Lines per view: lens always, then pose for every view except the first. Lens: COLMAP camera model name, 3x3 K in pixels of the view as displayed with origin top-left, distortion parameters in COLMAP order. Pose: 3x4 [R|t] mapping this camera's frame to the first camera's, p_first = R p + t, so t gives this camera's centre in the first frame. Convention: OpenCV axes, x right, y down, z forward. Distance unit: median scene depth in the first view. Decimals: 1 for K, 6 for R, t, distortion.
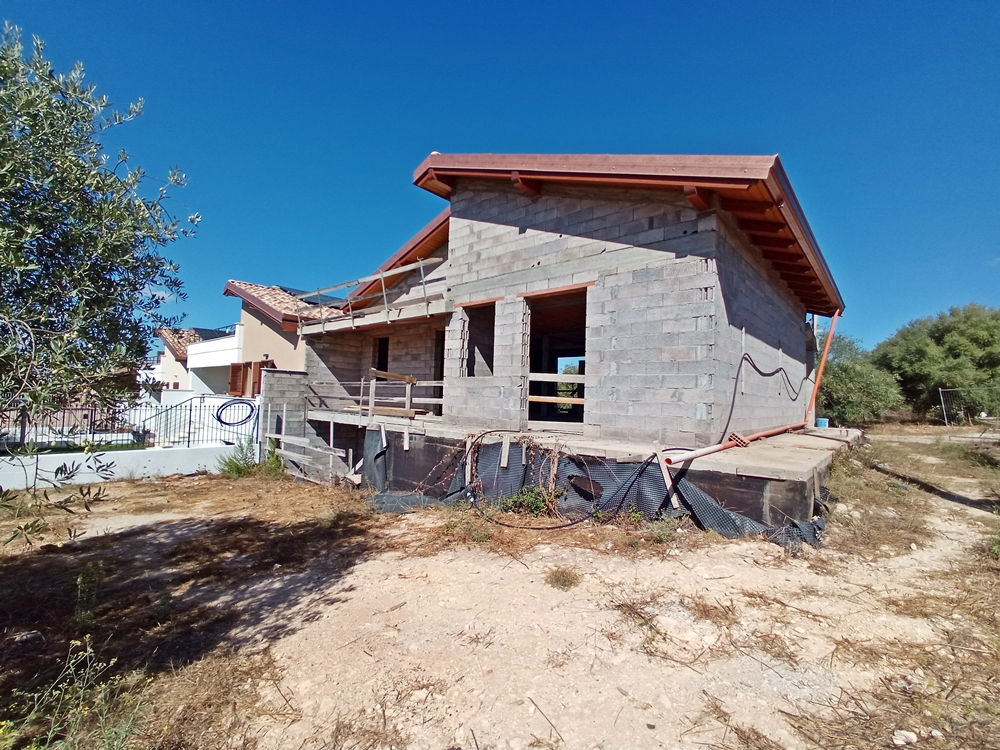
lens RADIAL K [[437.2, 0, 502.0], [0, 437.2, 383.1], [0, 0, 1]] dist [-0.016137, -0.000037]
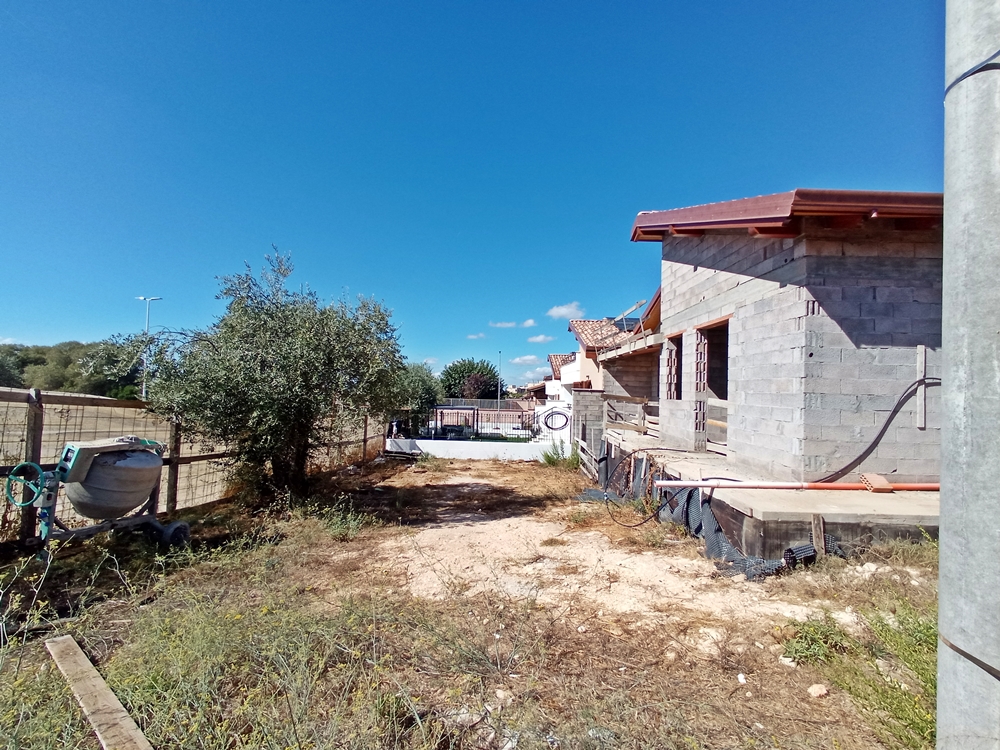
lens RADIAL K [[437.2, 0, 502.0], [0, 437.2, 383.1], [0, 0, 1]] dist [-0.016137, -0.000037]
pose [[0.655371, -0.023789, -0.754932, 0.524393], [0.015567, 0.999717, -0.017988, -0.046947], [0.755147, 0.000037, 0.655556, -0.081934]]
